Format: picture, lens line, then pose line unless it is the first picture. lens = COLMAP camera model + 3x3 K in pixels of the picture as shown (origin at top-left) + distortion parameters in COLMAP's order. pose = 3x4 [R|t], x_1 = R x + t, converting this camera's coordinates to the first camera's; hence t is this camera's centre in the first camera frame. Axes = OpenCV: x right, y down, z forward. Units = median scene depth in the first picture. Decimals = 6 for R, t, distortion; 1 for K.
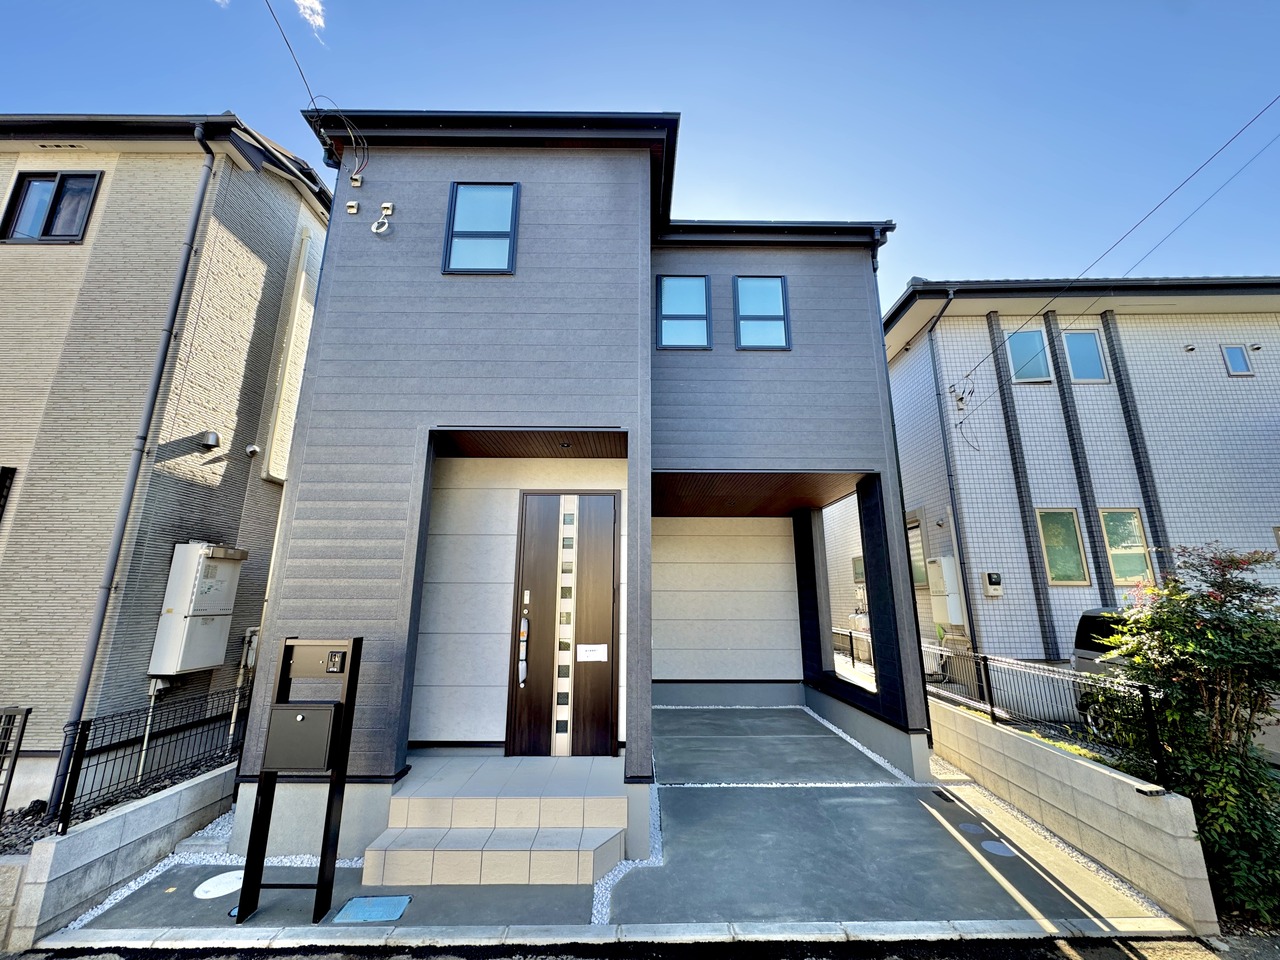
lens RADIAL K [[509.3, 0, 637.5], [0, 509.3, 478.8], [0, 0, 1]] dist [-0.004735, 0.000840]
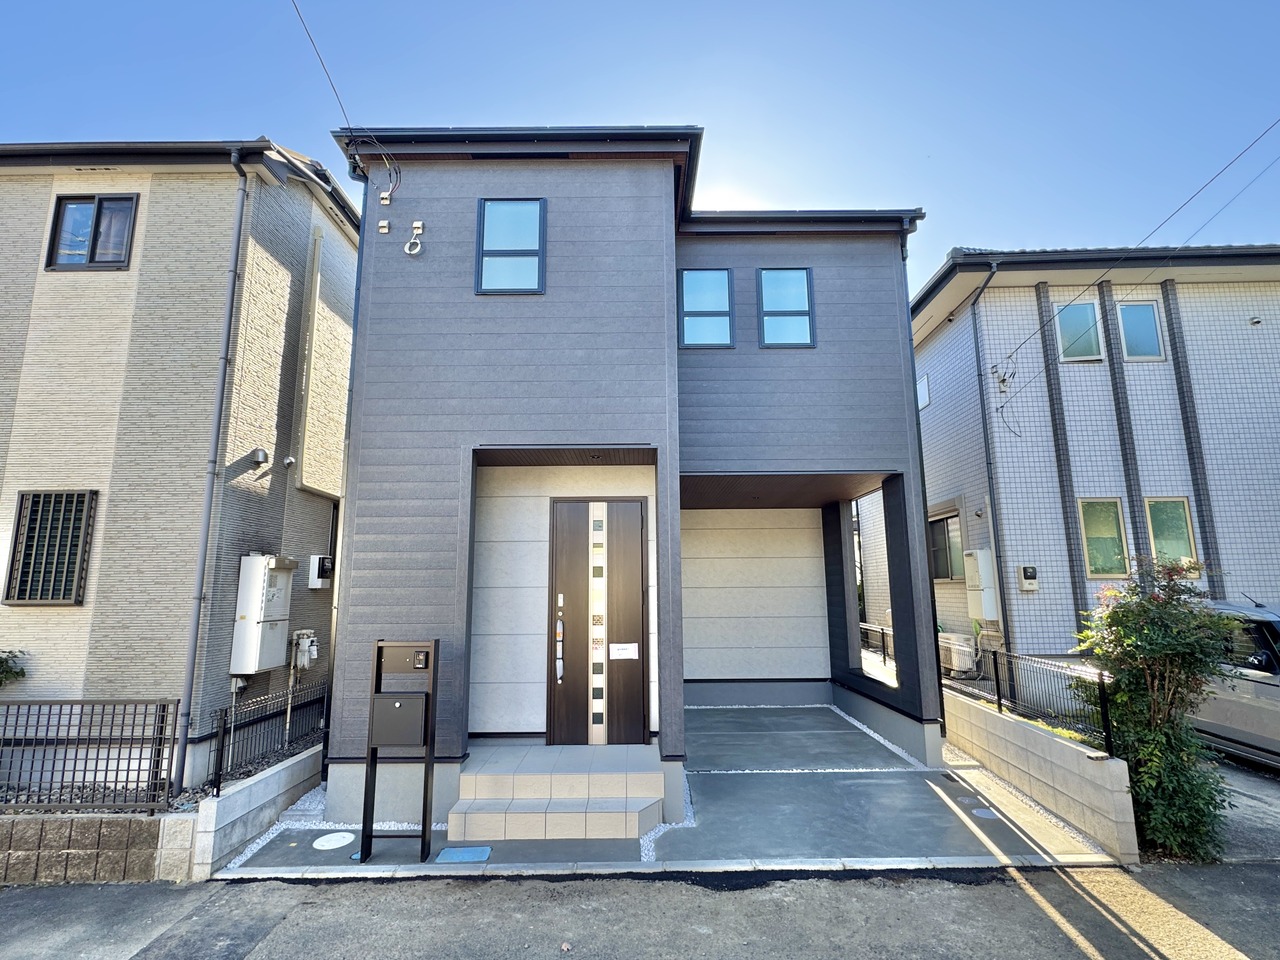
lens RADIAL K [[641.7, 0, 635.7], [0, 641.7, 479.2], [0, 0, 1]] dist [-0.002831, -0.000459]
pose [[0.999912, -0.011531, -0.006592, -0.052920], [0.011921, 0.997969, 0.062575, -0.105686], [0.005857, -0.062648, 0.998019, -0.331335]]
